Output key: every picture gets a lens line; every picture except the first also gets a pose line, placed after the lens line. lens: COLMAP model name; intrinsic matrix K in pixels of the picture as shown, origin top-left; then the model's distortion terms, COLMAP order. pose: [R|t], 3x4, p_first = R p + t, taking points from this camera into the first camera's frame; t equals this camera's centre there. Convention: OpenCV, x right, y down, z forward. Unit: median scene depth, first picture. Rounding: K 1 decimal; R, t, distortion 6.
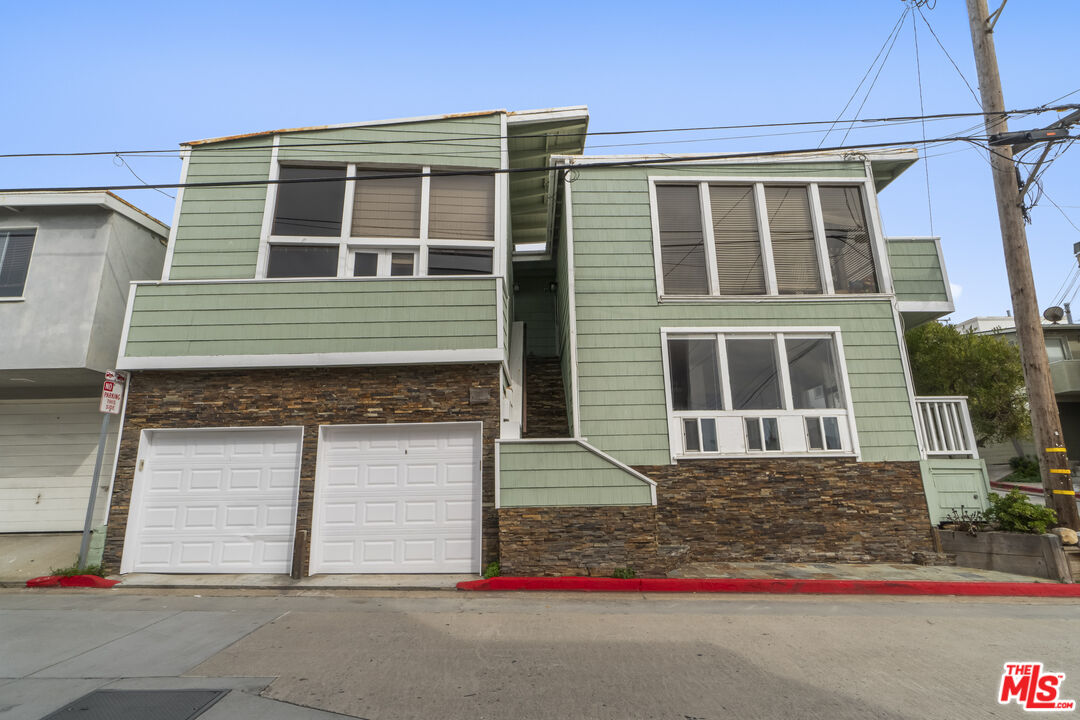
lens RADIAL K [[503.2, 0, 530.2], [0, 503.2, 363.0], [0, 0, 1]] dist [-0.000040, 0.000225]
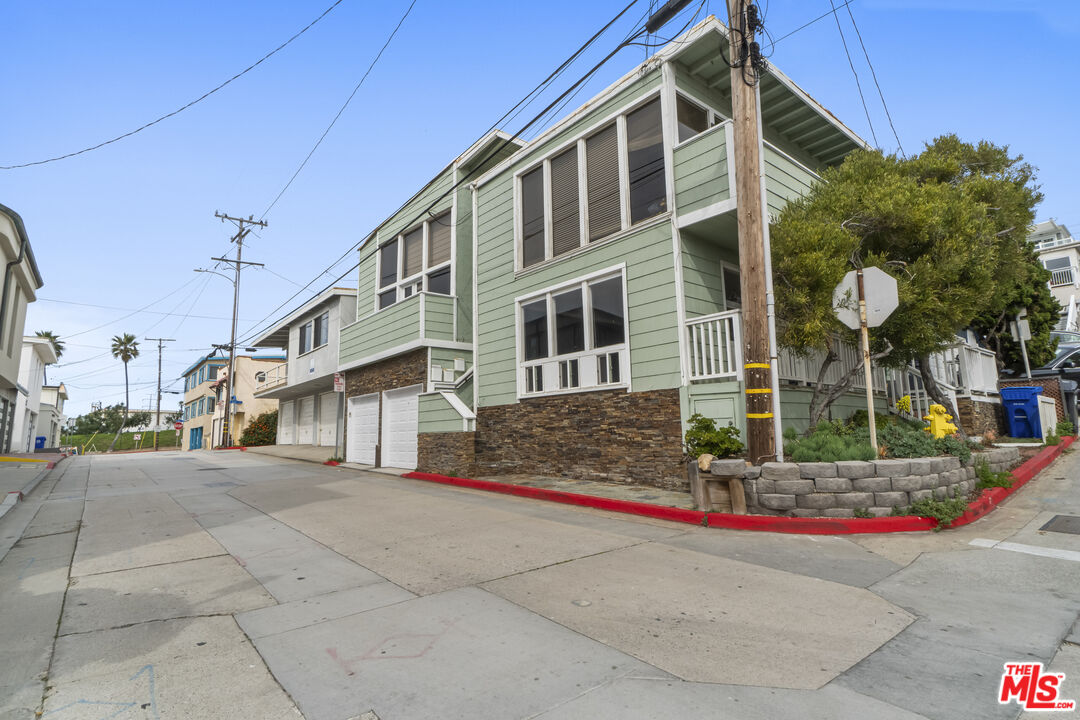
lens RADIAL K [[503.2, 0, 530.2], [0, 503.2, 363.0], [0, 0, 1]] dist [-0.000040, 0.000225]
pose [[0.655957, -0.104414, -0.747541, 1.310142], [0.185672, 0.982275, 0.025724, 0.070700], [0.731605, -0.155671, 0.663717, 0.161859]]
